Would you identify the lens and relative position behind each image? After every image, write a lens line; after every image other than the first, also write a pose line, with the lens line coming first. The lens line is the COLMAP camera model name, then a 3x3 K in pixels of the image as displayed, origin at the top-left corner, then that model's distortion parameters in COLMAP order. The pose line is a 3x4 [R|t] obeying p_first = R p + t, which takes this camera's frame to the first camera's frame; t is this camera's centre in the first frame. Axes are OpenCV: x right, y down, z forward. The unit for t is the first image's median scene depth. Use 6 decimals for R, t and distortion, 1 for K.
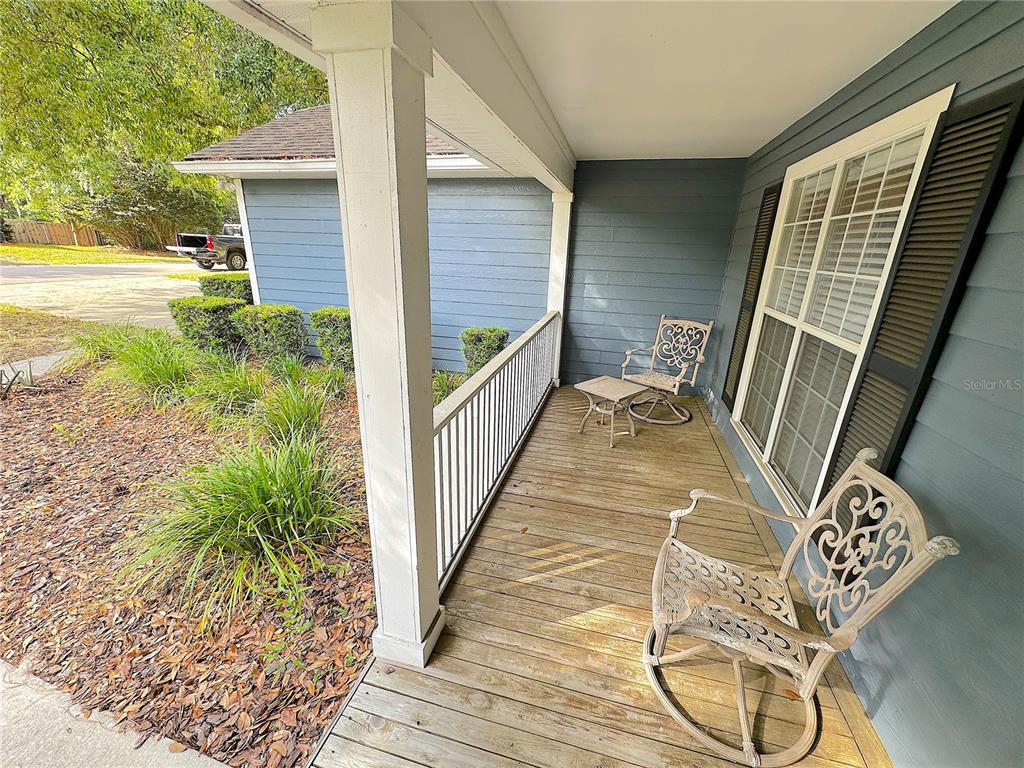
lens RADIAL K [[408.9, 0, 513.2], [0, 408.9, 383.7], [0, 0, 1]] dist [-0.000112, 0.000219]
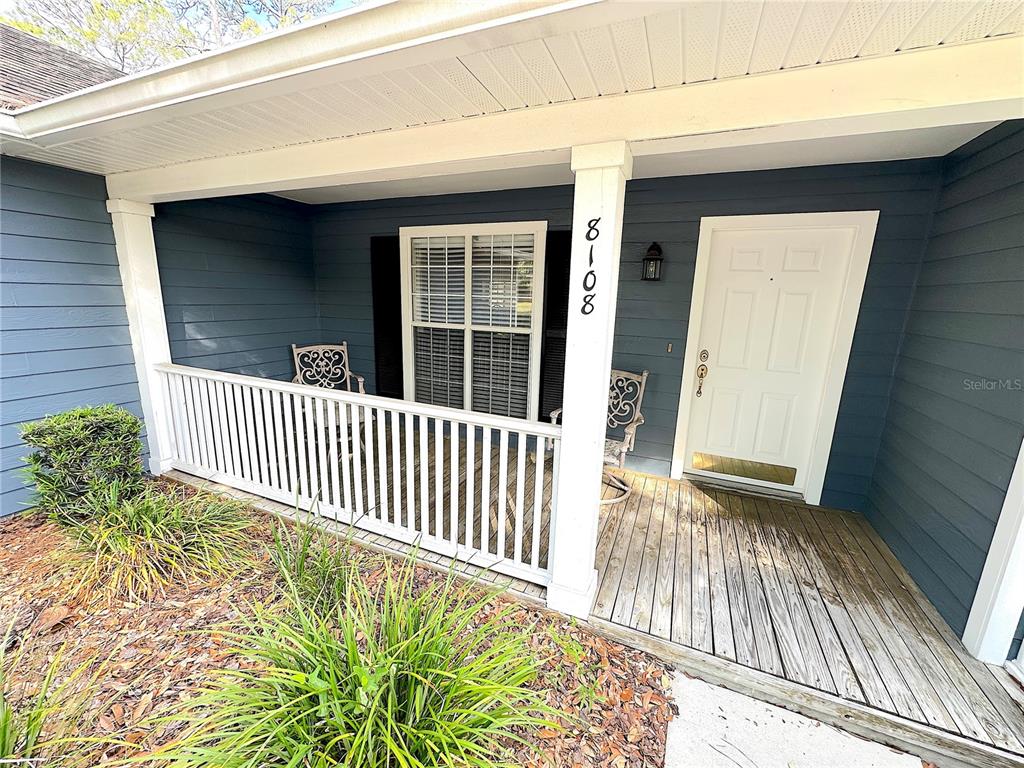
lens RADIAL K [[408.9, 0, 511.8], [0, 408.9, 383.2], [0, 0, 1]] dist [-0.000112, 0.000219]
pose [[0.155519, -0.232147, 0.960168, -0.556106], [0.293902, 0.938851, 0.179389, -0.105075], [-0.943099, 0.254297, 0.214237, 0.315011]]
